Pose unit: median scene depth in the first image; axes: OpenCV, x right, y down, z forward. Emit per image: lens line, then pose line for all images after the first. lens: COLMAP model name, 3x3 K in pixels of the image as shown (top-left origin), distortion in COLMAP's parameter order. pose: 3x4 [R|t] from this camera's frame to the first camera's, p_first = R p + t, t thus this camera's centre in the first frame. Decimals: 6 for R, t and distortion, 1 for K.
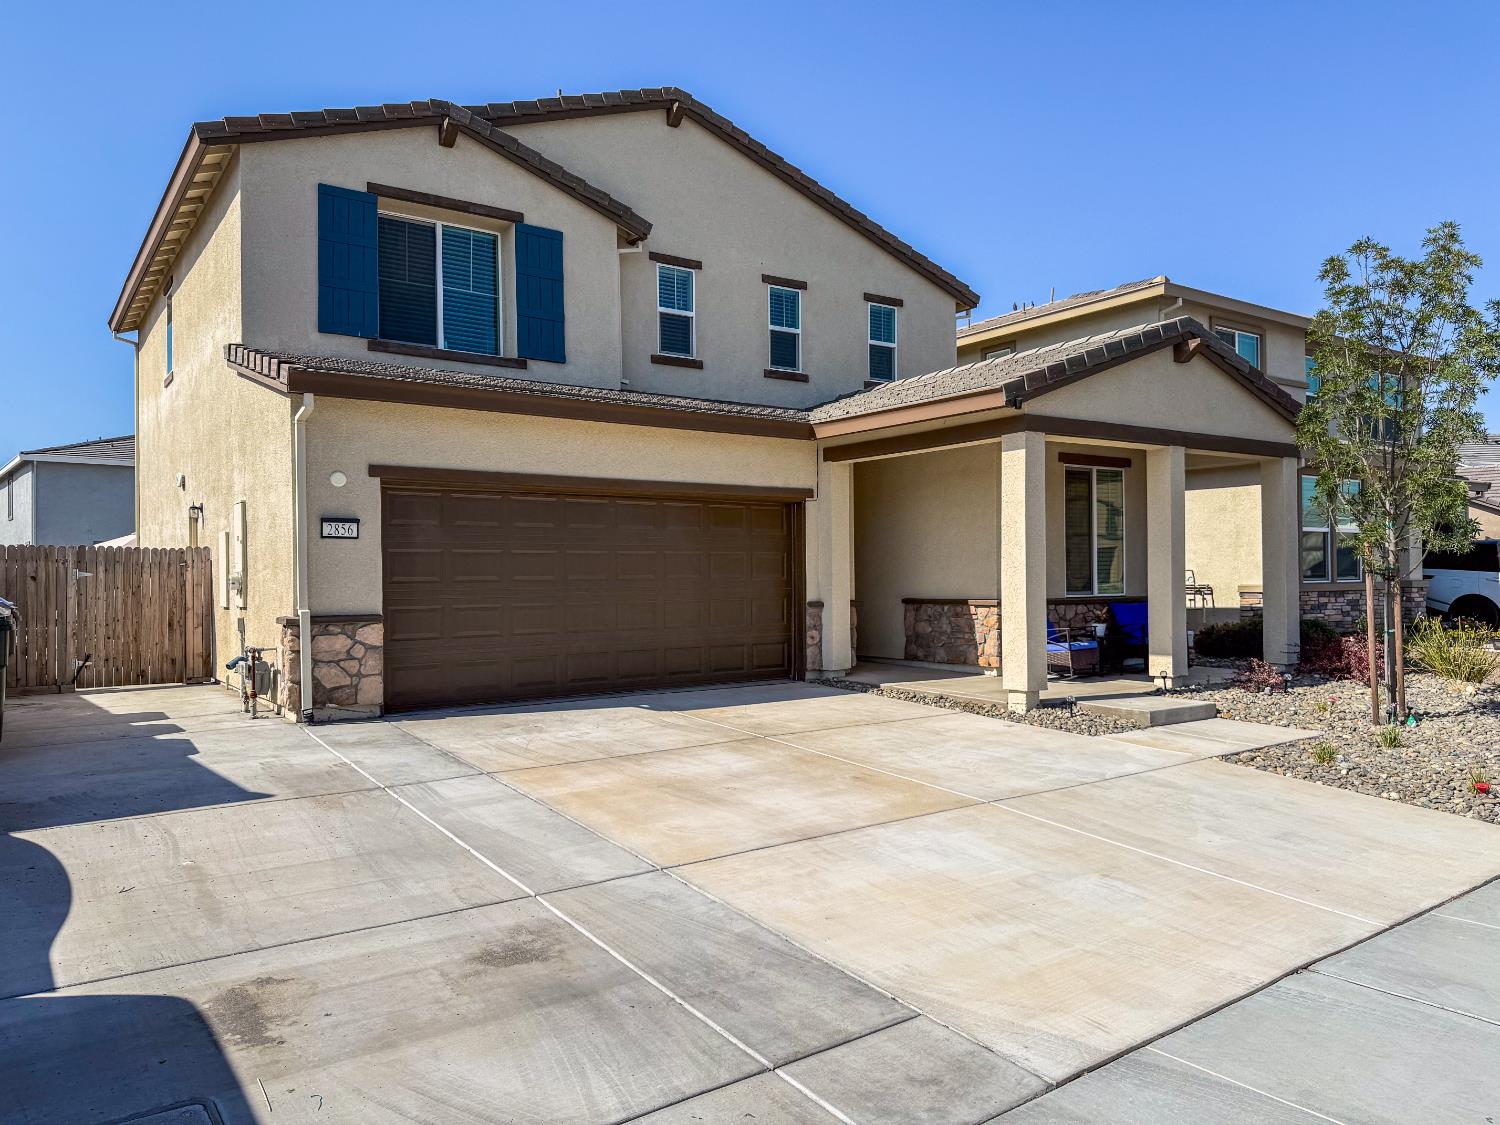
lens RADIAL K [[1059.6, 0, 750.0], [0, 1059.6, 562.5], [0, 0, 1]] dist [0.053222, -0.000105]
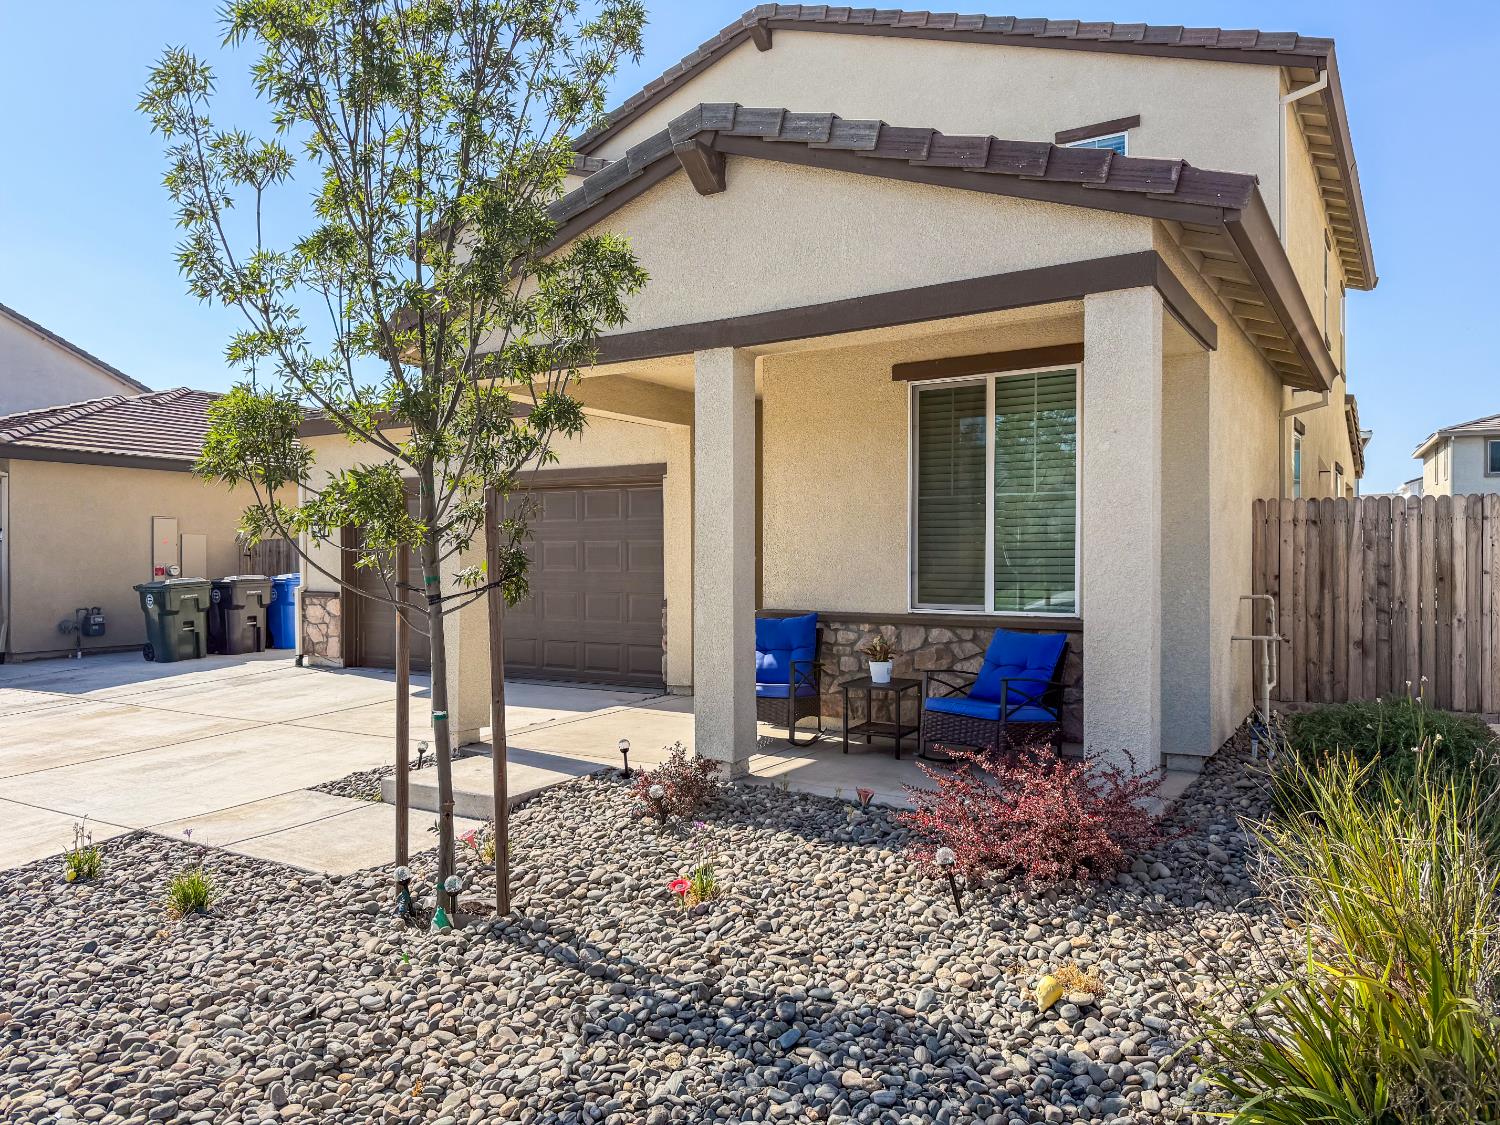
lens RADIAL K [[1059.6, 0, 750.0], [0, 1059.6, 562.5], [0, 0, 1]] dist [0.053222, -0.000105]
pose [[0.388861, 0.012711, -0.921209, 0.846940], [0.009259, 0.999800, 0.017704, -0.005799], [0.921250, -0.015414, 0.388665, 0.739458]]
